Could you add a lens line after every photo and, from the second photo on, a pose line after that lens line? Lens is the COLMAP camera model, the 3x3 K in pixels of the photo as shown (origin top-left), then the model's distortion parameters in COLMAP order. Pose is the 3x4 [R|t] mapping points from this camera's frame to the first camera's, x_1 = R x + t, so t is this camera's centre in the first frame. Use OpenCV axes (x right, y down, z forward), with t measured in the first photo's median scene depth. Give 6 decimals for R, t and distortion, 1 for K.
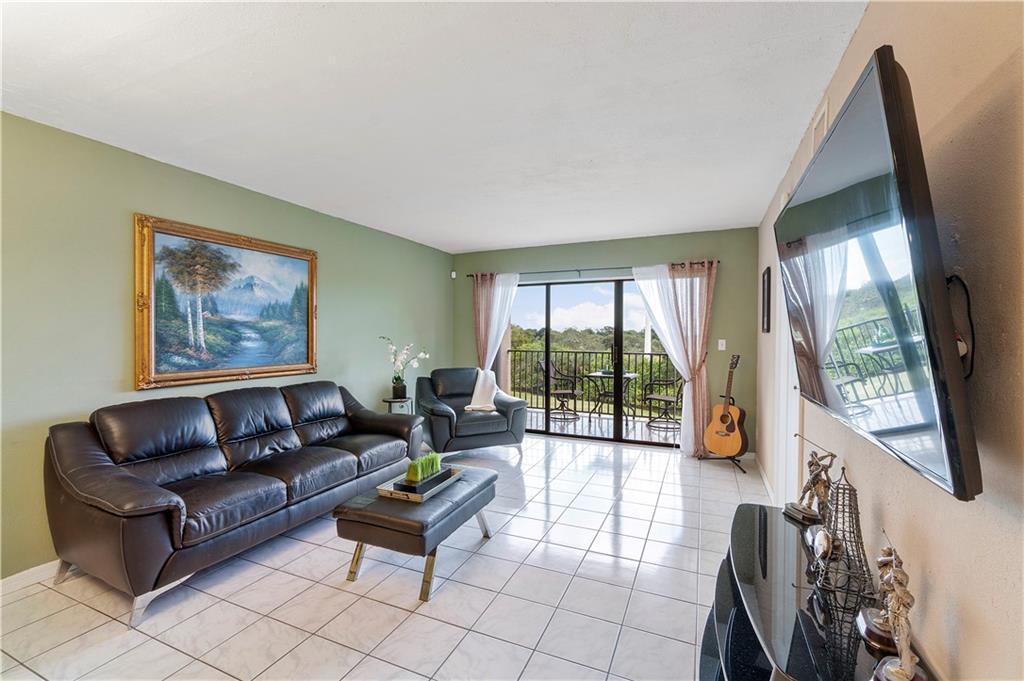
lens RADIAL K [[444.5, 0, 508.2], [0, 444.5, 342.3], [0, 0, 1]] dist [-0.003579, 0.000785]
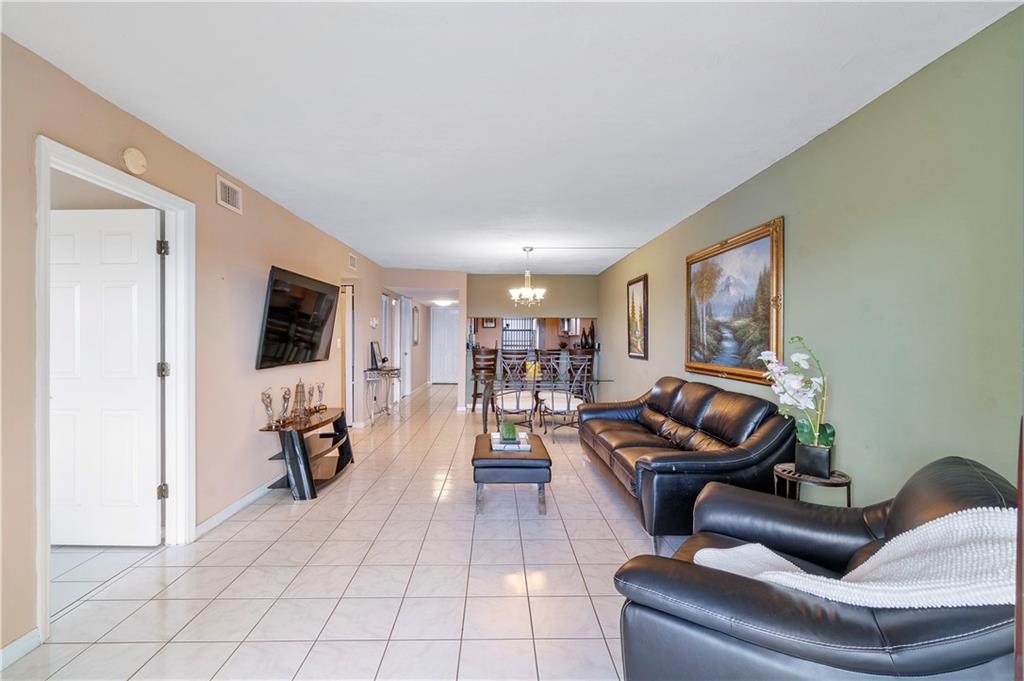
lens RADIAL K [[444.5, 0, 507.0], [0, 444.5, 337.5], [0, 0, 1]] dist [-0.003579, 0.000785]
pose [[-0.904884, -0.005748, -0.425618, 0.223082], [-0.013026, 0.999814, 0.014193, -0.013487], [0.425458, 0.018387, -0.904791, 1.238932]]
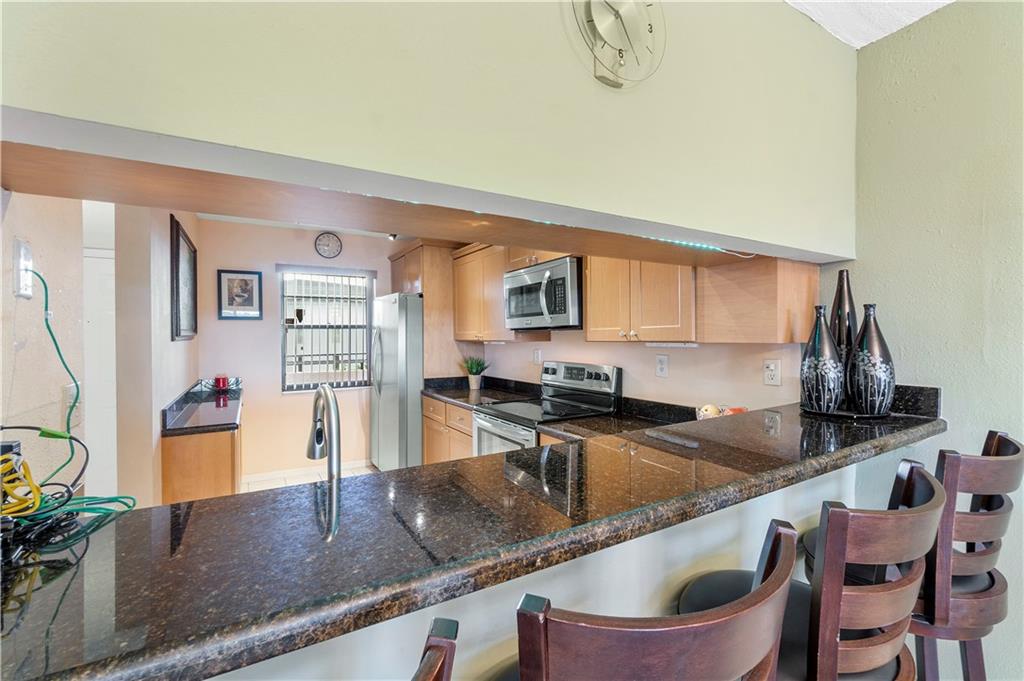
lens RADIAL K [[444.5, 0, 505.4], [0, 444.5, 345.5], [0, 0, 1]] dist [-0.003579, 0.000785]
pose [[-0.591011, 0.018211, -0.806458, -0.377156], [-0.007909, 0.999566, 0.028367, -0.009534], [0.806624, 0.023143, -0.590611, -0.187824]]
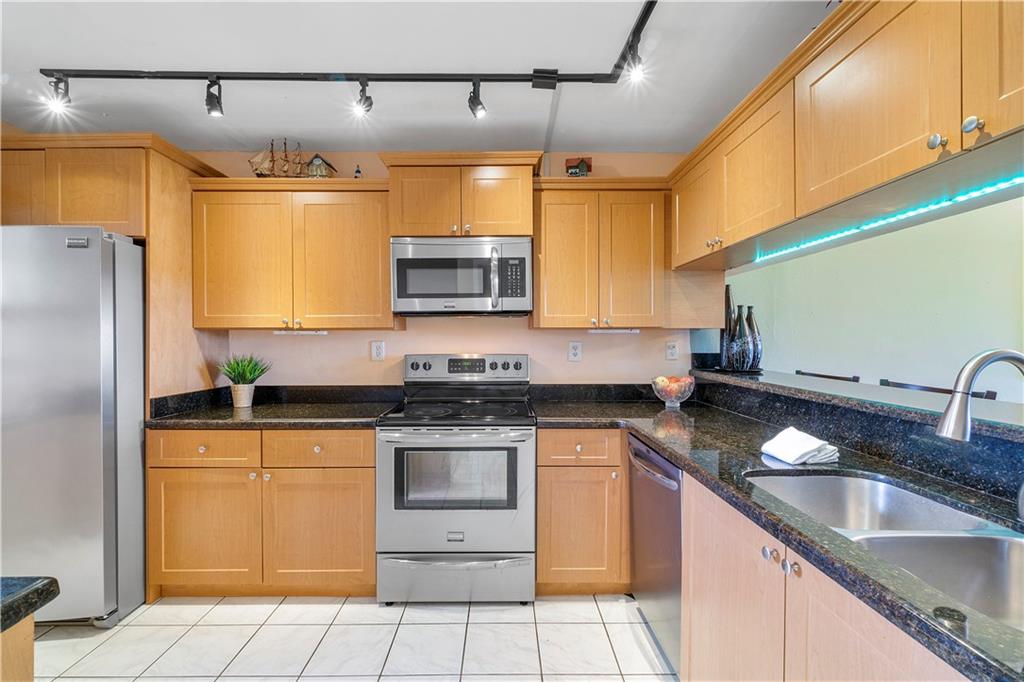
lens RADIAL K [[444.5, 0, 507.8], [0, 444.5, 346.5], [0, 0, 1]] dist [-0.003579, 0.000785]
pose [[0.407932, 0.016330, -0.912866, -0.407886], [-0.013679, 0.999837, 0.011773, 0.015369], [0.912910, 0.007684, 0.408089, -0.660146]]
